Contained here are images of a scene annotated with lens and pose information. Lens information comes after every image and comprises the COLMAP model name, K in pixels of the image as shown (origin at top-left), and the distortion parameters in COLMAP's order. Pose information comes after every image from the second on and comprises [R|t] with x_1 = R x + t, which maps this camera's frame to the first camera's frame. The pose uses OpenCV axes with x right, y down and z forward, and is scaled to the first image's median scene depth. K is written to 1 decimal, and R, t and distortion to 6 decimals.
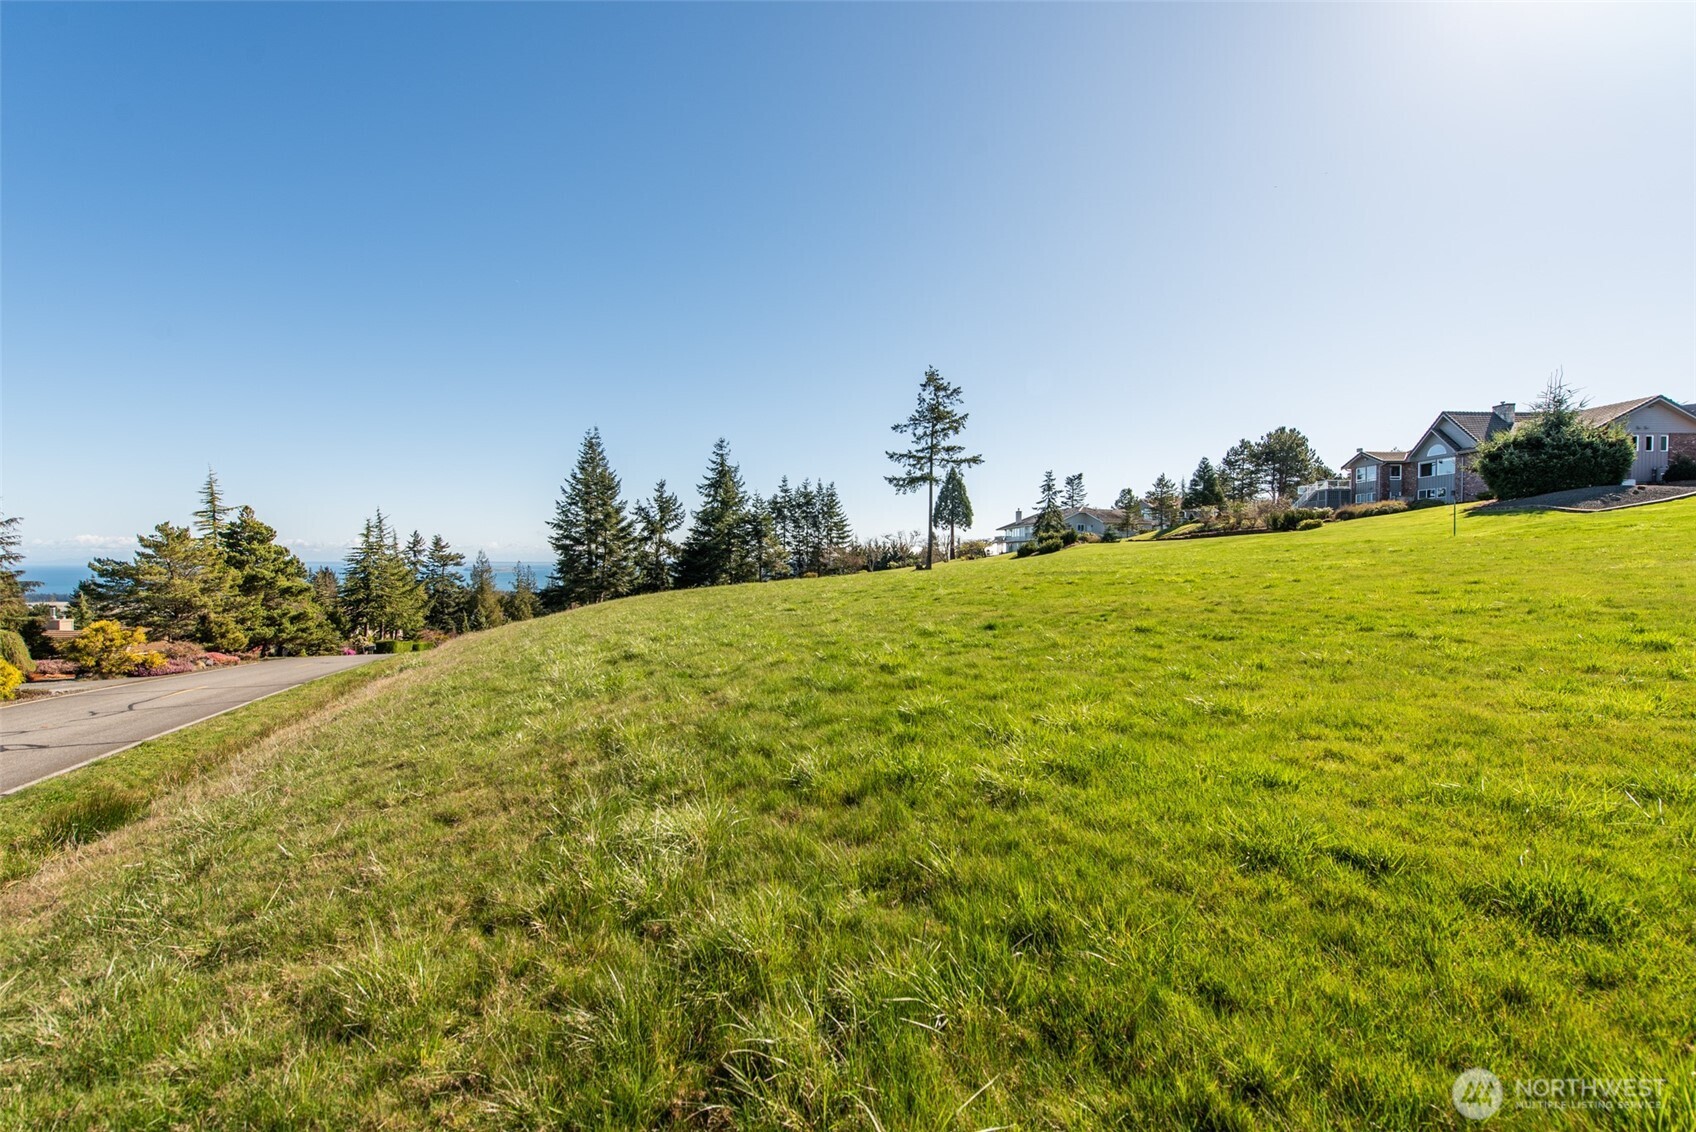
lens RADIAL K [[650.7, 0, 847.7], [0, 650.7, 567.0], [0, 0, 1]] dist [0.006842, -0.001426]
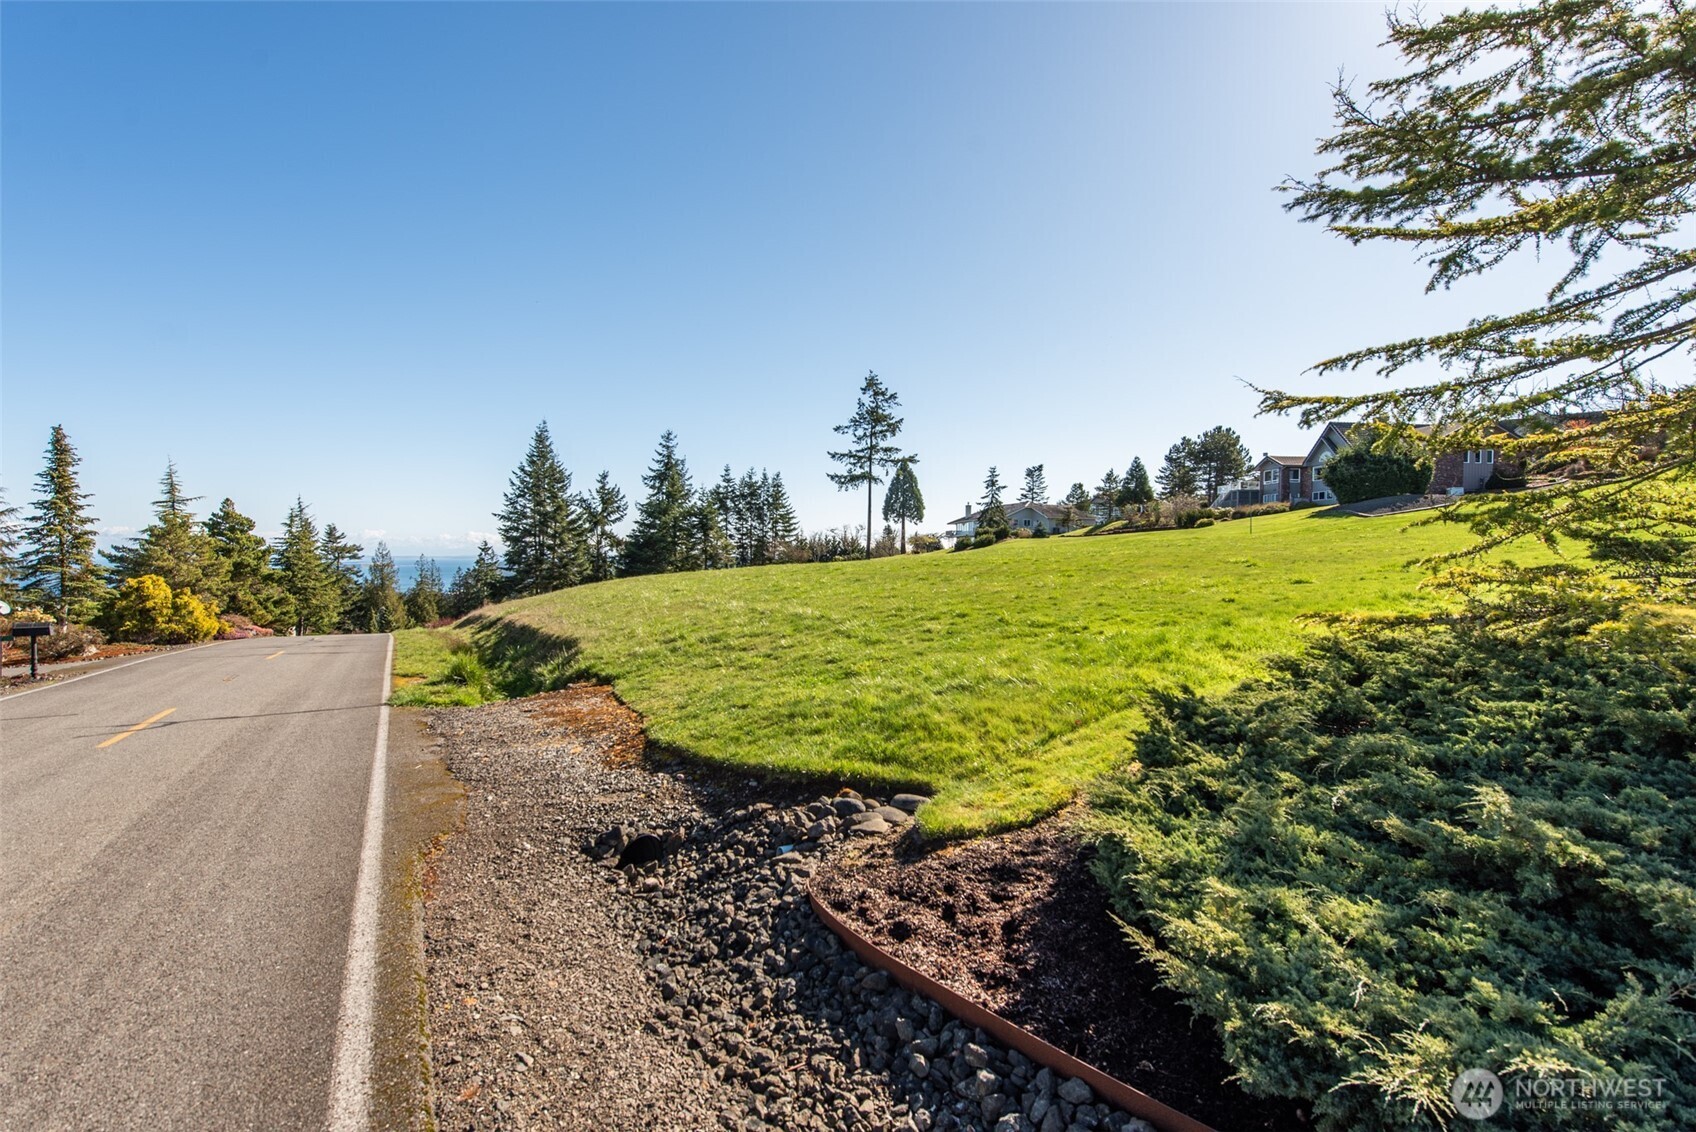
lens RADIAL K [[752.6, 0, 842.0], [0, 752.6, 550.5], [0, 0, 1]] dist [0.023706, 0.000286]
pose [[0.998177, 0.005779, 0.060079, 0.006700], [-0.004697, 0.999824, -0.018140, 0.006576], [-0.060173, 0.017825, 0.998029, -0.193911]]
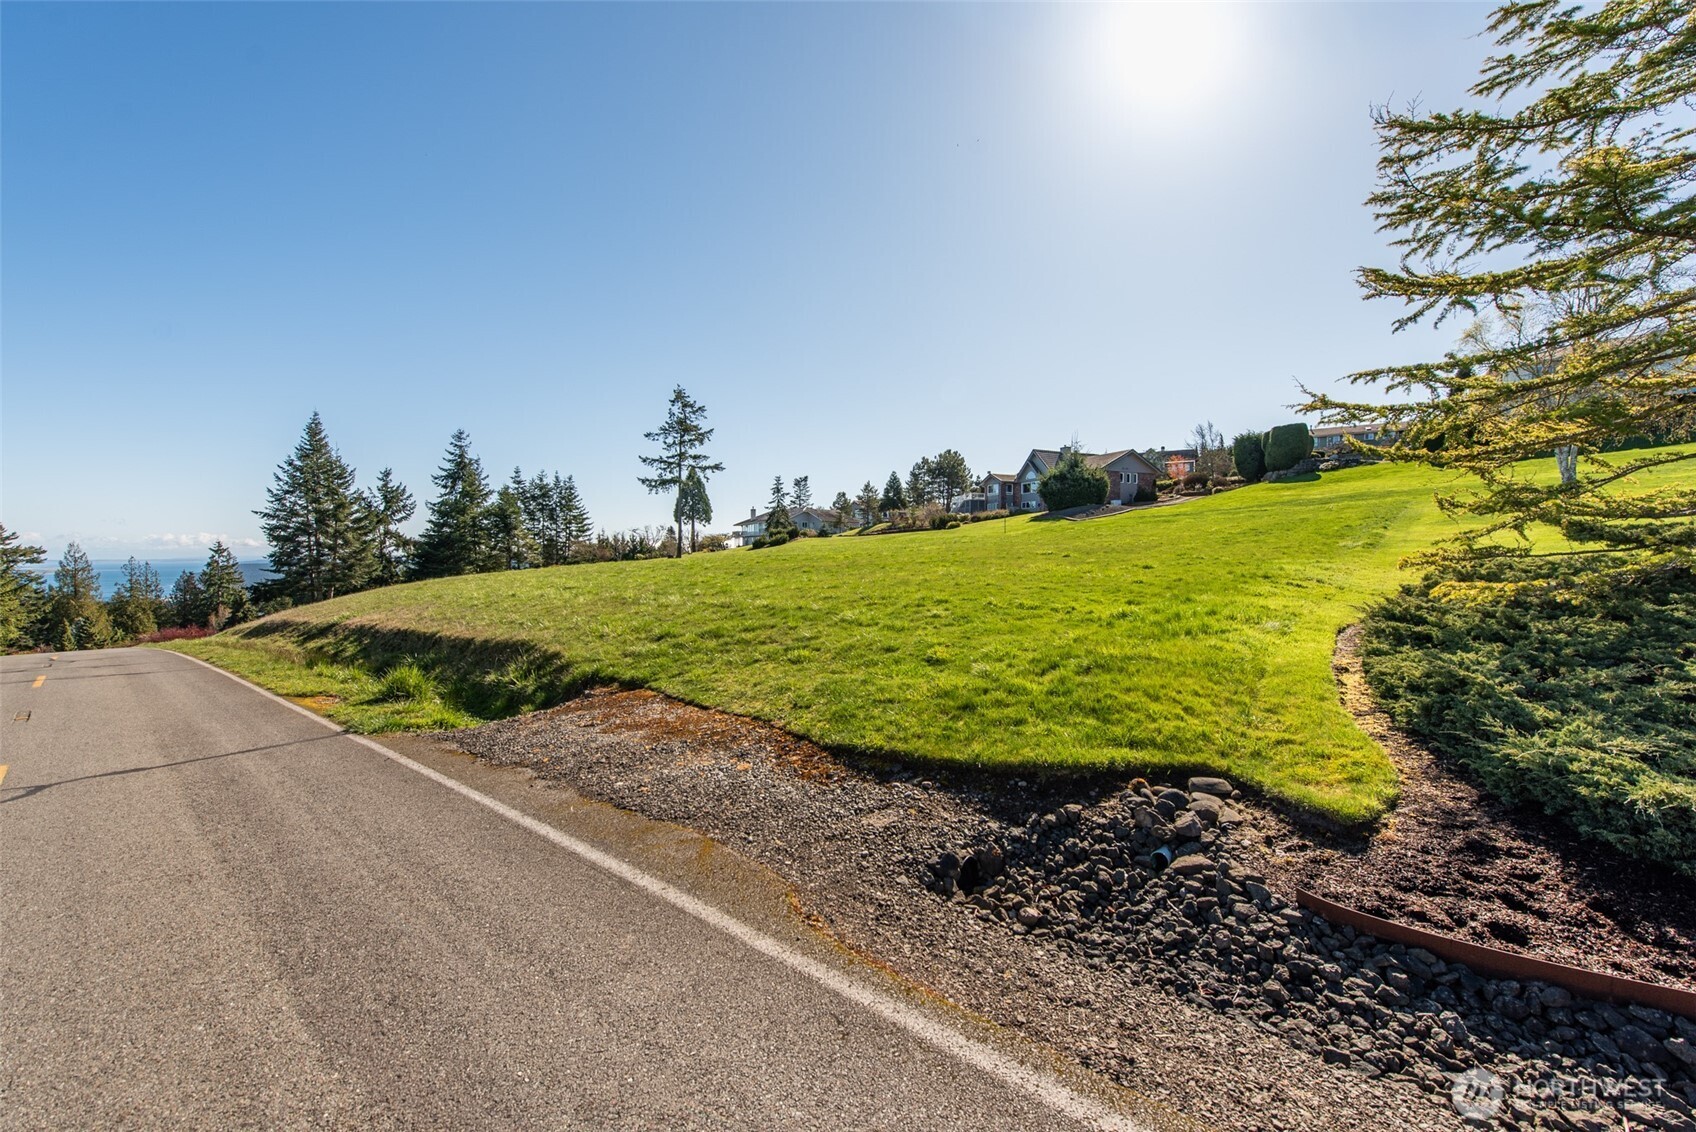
lens RADIAL K [[650.7, 0, 838.3], [0, 650.7, 564.6], [0, 0, 1]] dist [0.006842, -0.001426]
pose [[0.926243, -0.009624, 0.376804, -0.043128], [0.008033, 0.999951, 0.005793, 0.008006], [-0.376841, -0.002339, 0.926275, -0.162570]]
